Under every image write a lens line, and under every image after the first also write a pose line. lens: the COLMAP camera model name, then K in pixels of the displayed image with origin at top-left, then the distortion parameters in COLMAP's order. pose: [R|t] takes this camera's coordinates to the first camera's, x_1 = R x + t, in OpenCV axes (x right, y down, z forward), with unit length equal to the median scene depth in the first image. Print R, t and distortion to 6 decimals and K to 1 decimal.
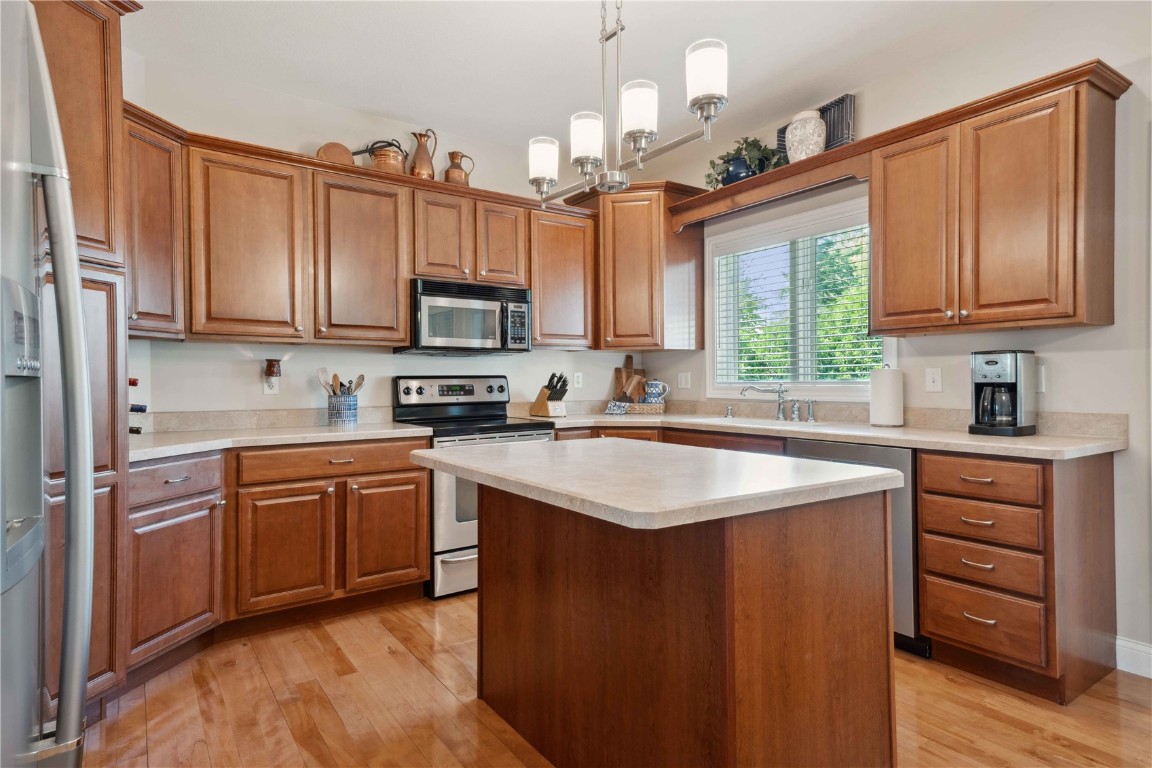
lens RADIAL K [[646.7, 0, 582.0], [0, 646.7, 383.2], [0, 0, 1]] dist [0.051927, -0.000714]
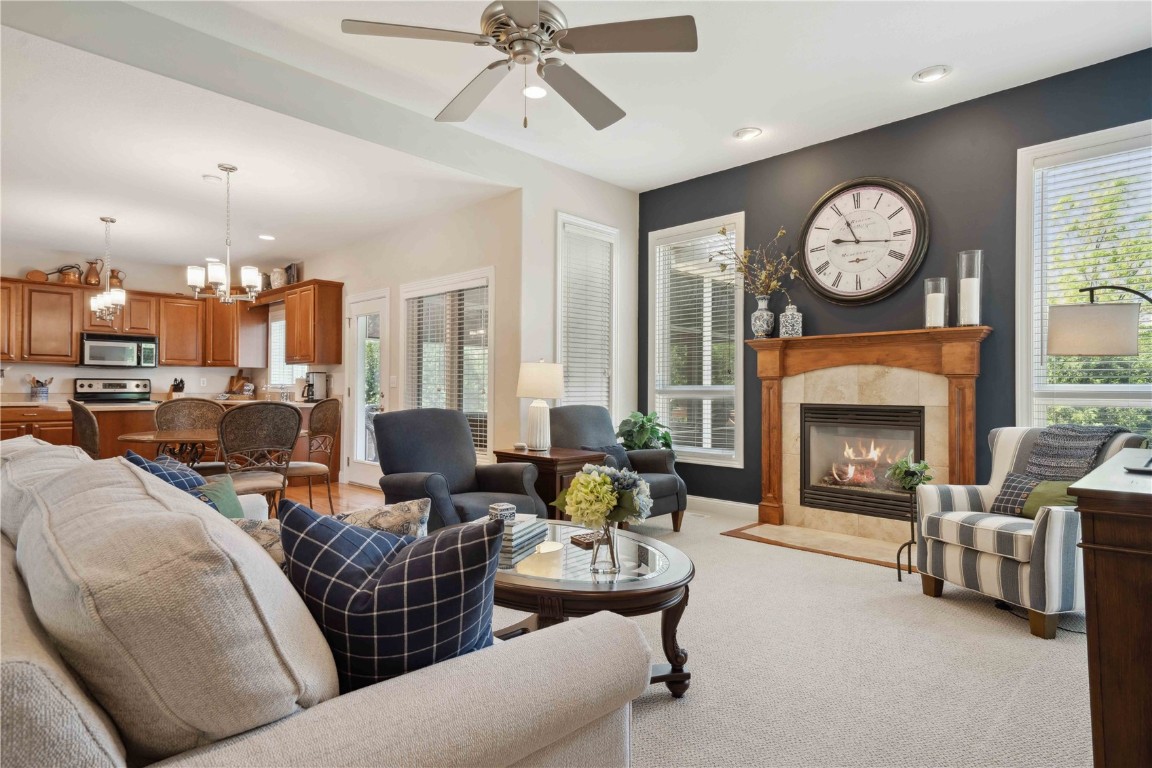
lens RADIAL K [[646.7, 0, 583.5], [0, 646.7, 380.0], [0, 0, 1]] dist [0.051927, -0.000714]
pose [[0.981565, 0.015635, 0.190489, 0.898389], [-0.011460, 0.999670, -0.022999, 0.024692], [-0.190786, 0.020392, 0.981420, -1.384053]]
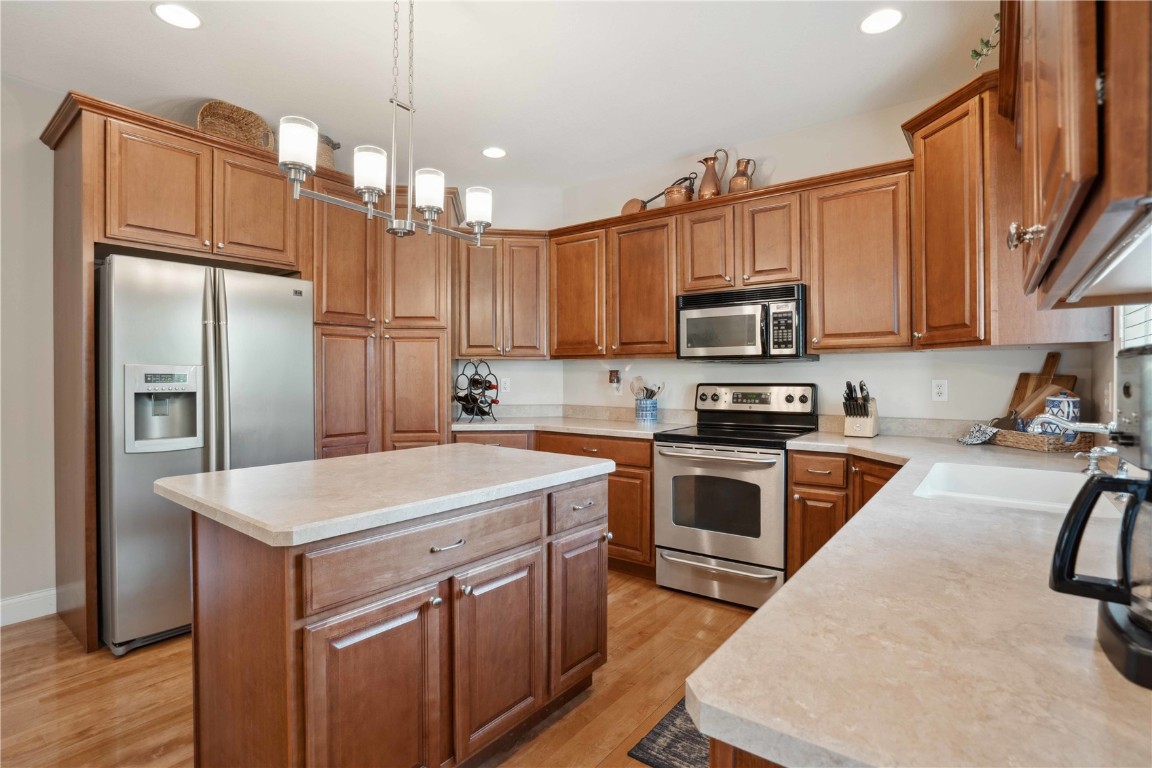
lens RADIAL K [[567.1, 0, 585.8], [0, 567.1, 382.2], [0, 0, 1]] dist [-0.016991, 0.000096]
pose [[0.317359, 0.008214, -0.948270, 0.577913], [-0.014374, 0.999889, 0.003851, -0.014328], [0.948197, 0.012408, 0.317442, 0.522766]]
